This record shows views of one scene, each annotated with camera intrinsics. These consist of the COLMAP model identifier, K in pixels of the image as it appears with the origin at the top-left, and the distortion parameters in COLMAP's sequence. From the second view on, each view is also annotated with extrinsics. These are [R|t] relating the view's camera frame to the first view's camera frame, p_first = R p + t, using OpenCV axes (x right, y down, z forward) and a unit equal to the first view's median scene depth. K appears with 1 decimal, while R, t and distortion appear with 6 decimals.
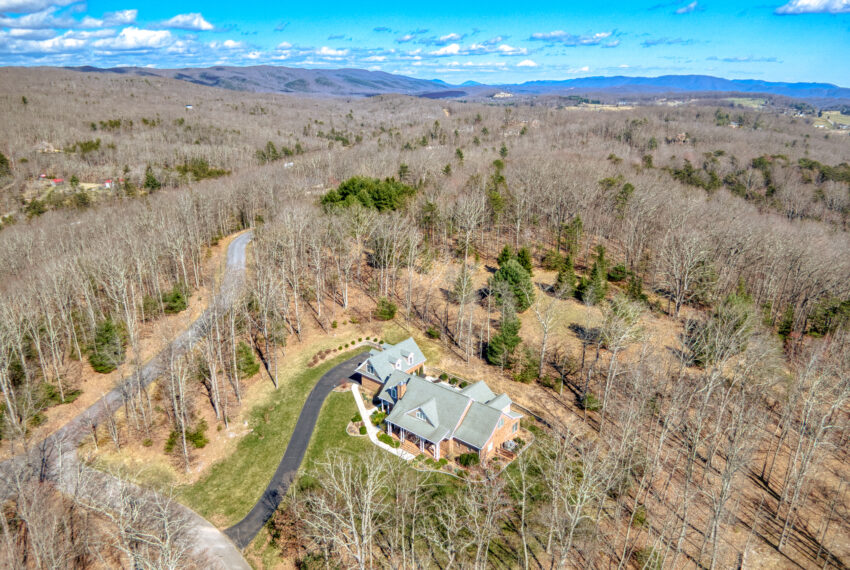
lens RADIAL K [[584.8, 0, 425.0], [0, 584.8, 285.0], [0, 0, 1]] dist [0.008715, -0.082987]
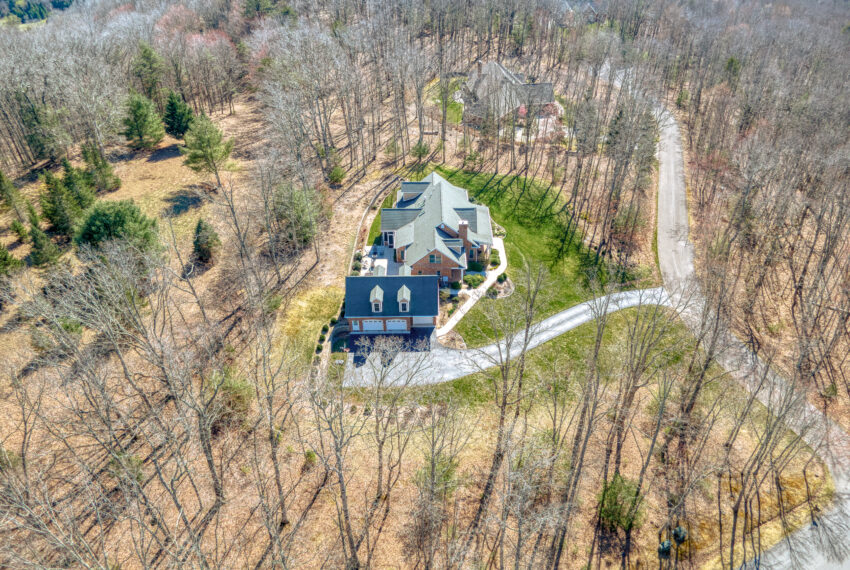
lens RADIAL K [[584.8, 0, 425.0], [0, 584.8, 285.0], [0, 0, 1]] dist [0.008715, -0.082987]
pose [[-0.645065, -0.463318, 0.607641, -0.469327], [0.266629, 0.608752, 0.747215, -0.361670], [-0.716101, 0.644017, -0.269150, 1.079155]]
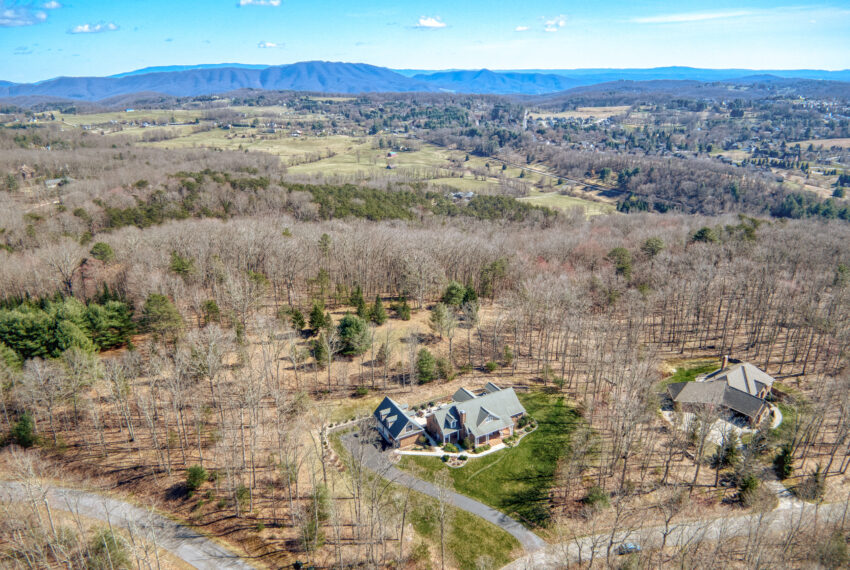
lens RADIAL K [[584.8, 0, 425.0], [0, 584.8, 285.0], [0, 0, 1]] dist [0.008715, -0.082987]
pose [[0.353244, -0.318739, 0.879559, -0.965415], [0.313117, 0.926229, 0.209899, -0.347483], [-0.881576, 0.201260, 0.426987, 0.342887]]
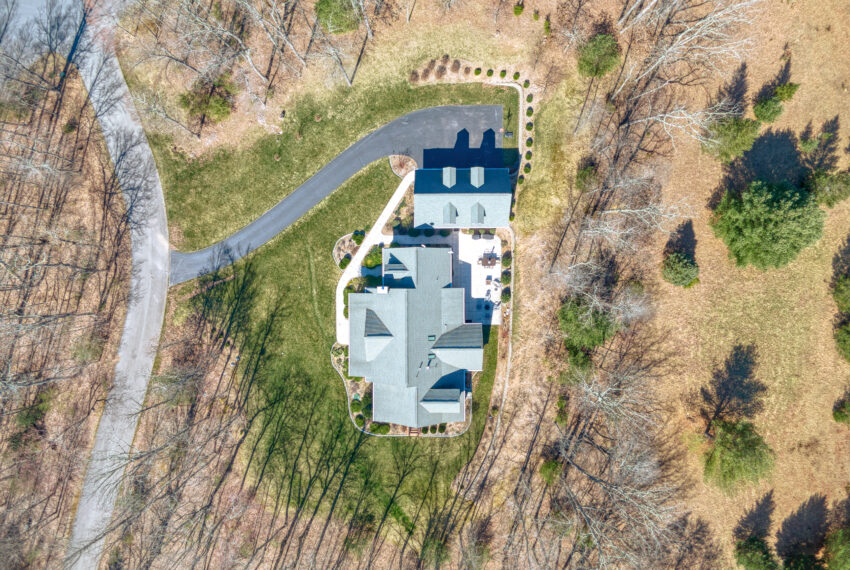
lens RADIAL K [[584.8, 0, 425.0], [0, 584.8, 285.0], [0, 0, 1]] dist [0.008715, -0.082987]
pose [[0.644495, 0.764600, 0.003517, -0.009636], [-0.237940, 0.196188, 0.951259, -0.446578], [0.726643, -0.613919, 0.308372, 0.655672]]
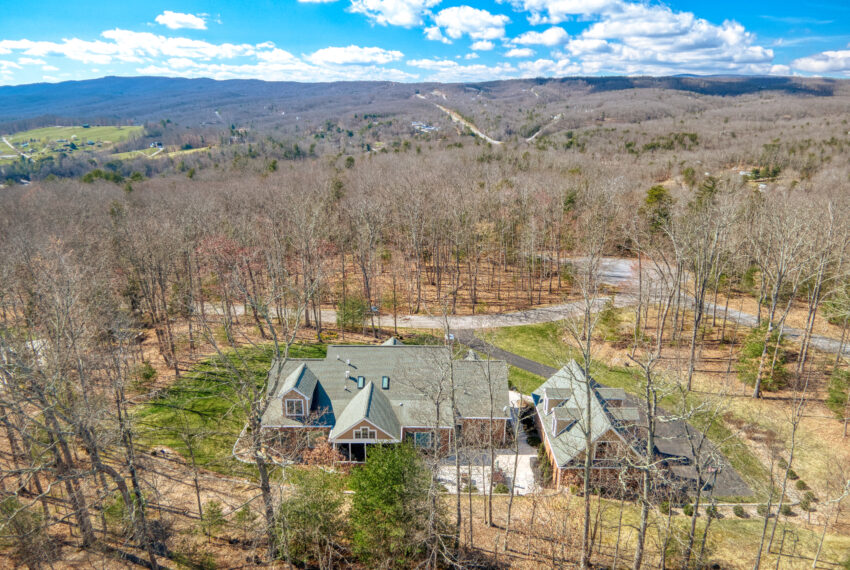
lens RADIAL K [[584.8, 0, 425.0], [0, 584.8, 285.0], [0, 0, 1]] dist [0.008715, -0.082987]
pose [[-0.766126, 0.198311, -0.611329, 0.277971], [-0.212890, 0.819195, 0.532538, -0.160174], [0.606406, 0.538137, -0.585389, 1.058498]]
